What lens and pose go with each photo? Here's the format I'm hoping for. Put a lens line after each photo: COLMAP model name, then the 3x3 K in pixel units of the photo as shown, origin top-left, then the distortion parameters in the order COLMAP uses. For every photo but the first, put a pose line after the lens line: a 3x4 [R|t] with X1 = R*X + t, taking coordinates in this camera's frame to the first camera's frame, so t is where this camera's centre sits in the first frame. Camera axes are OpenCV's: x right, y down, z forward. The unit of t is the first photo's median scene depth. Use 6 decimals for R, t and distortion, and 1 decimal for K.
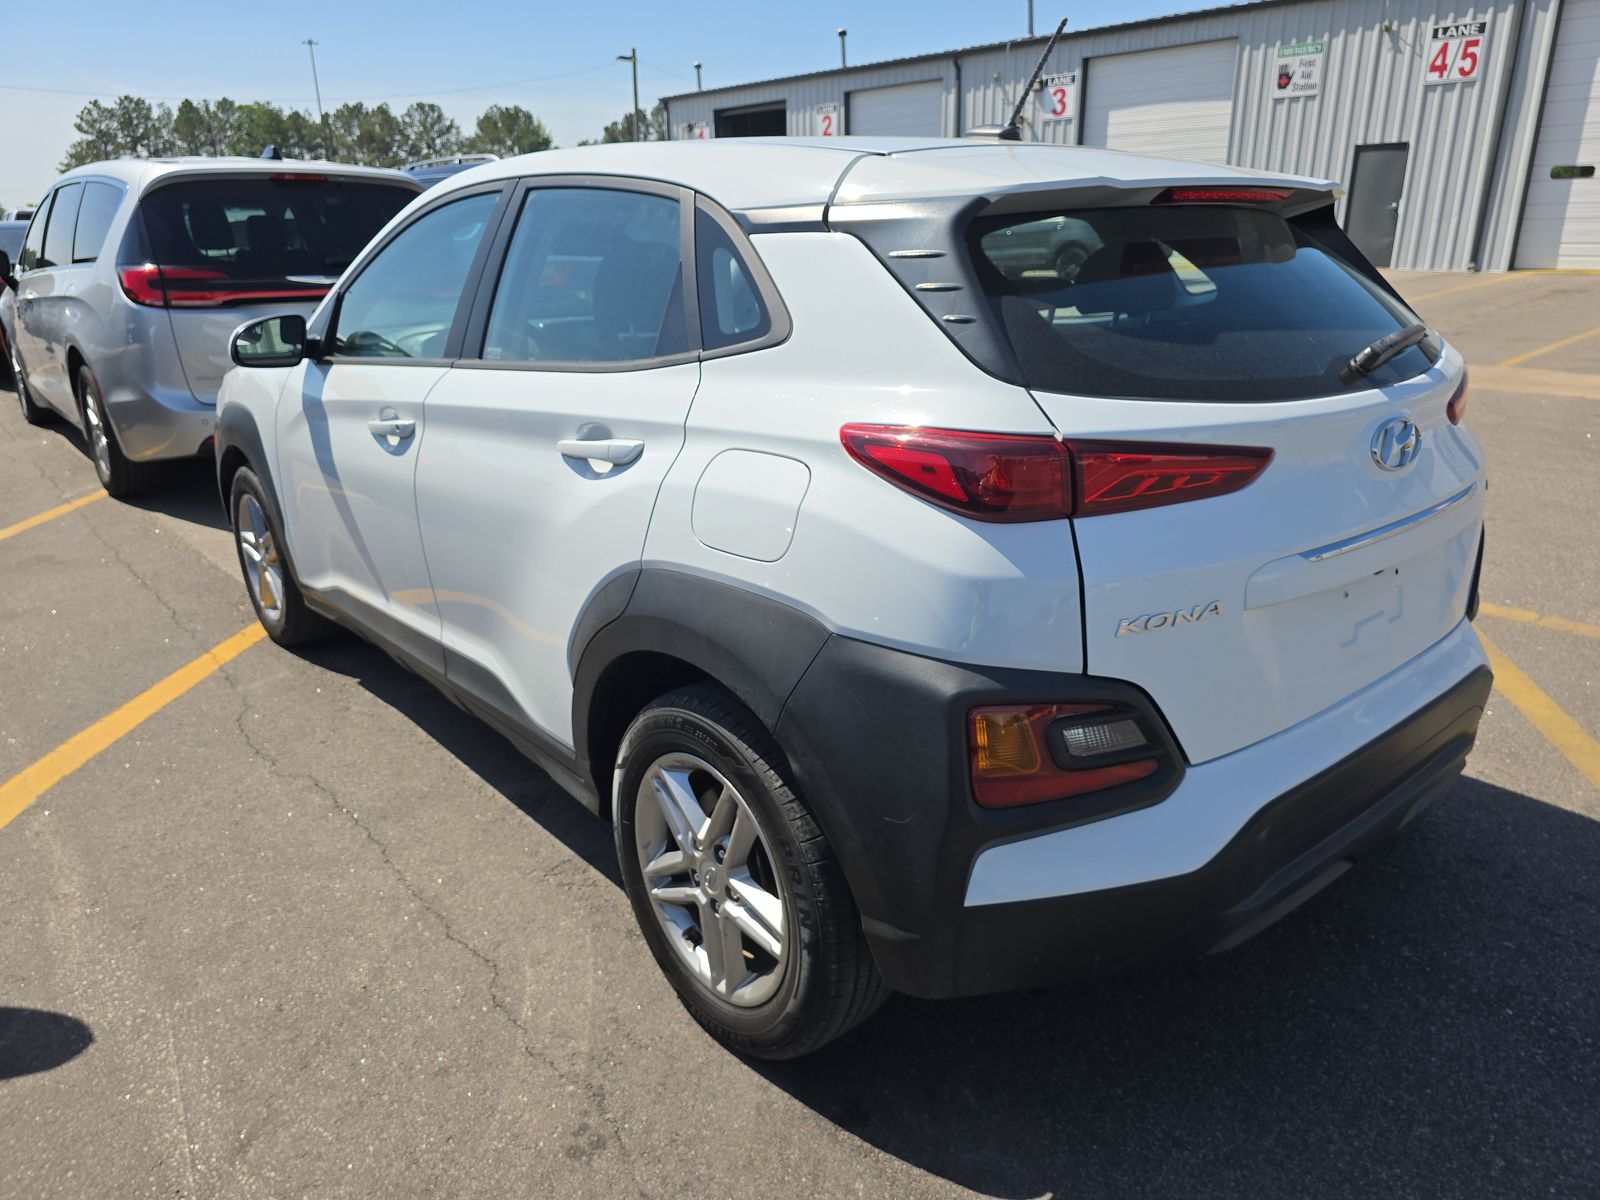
lens RADIAL K [[1089.0, 0, 800.0], [0, 1089.0, 600.0], [0, 0, 1]] dist [0.000990, -0.017073]
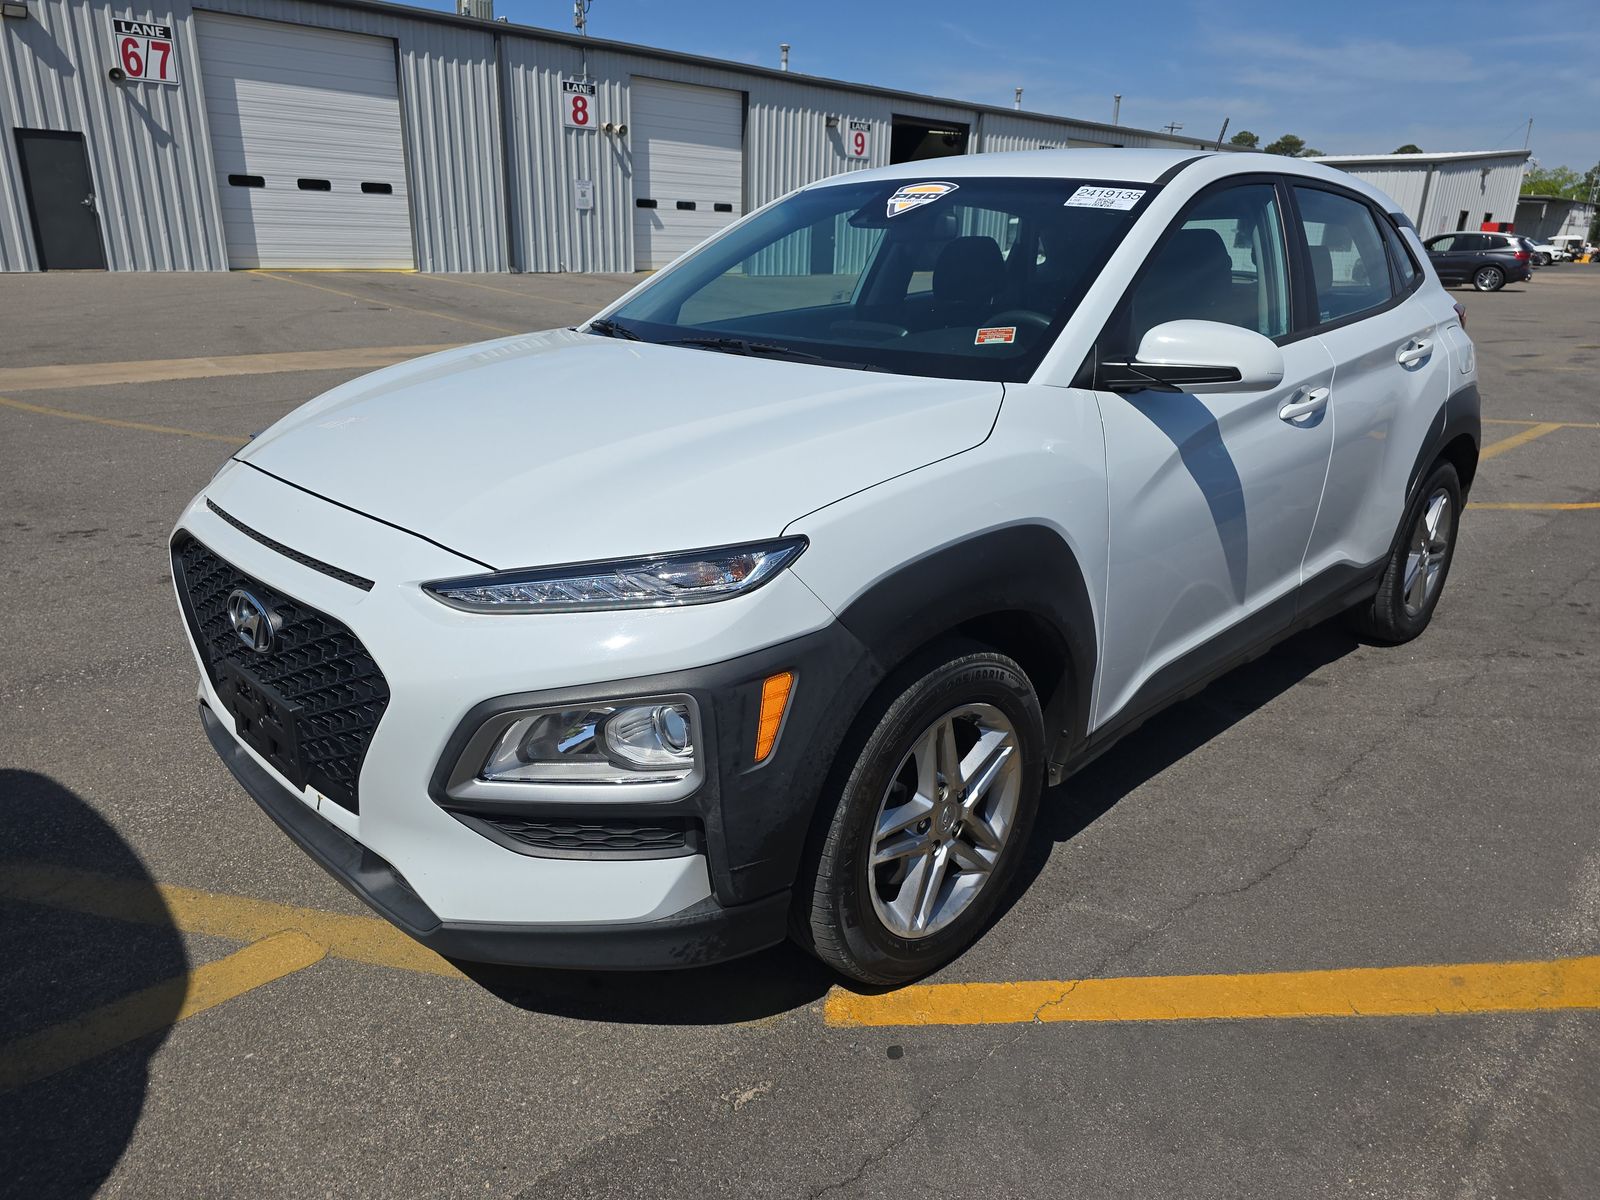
lens RADIAL K [[1066.0, 0, 756.7], [0, 1066.0, 599.8], [0, 0, 1]] dist [0.004383, 0.001273]
pose [[-0.052183, -0.304442, 0.951100, -0.834660], [0.296212, 0.904819, 0.305879, -0.286959], [-0.953696, 0.297689, 0.042963, 0.904255]]
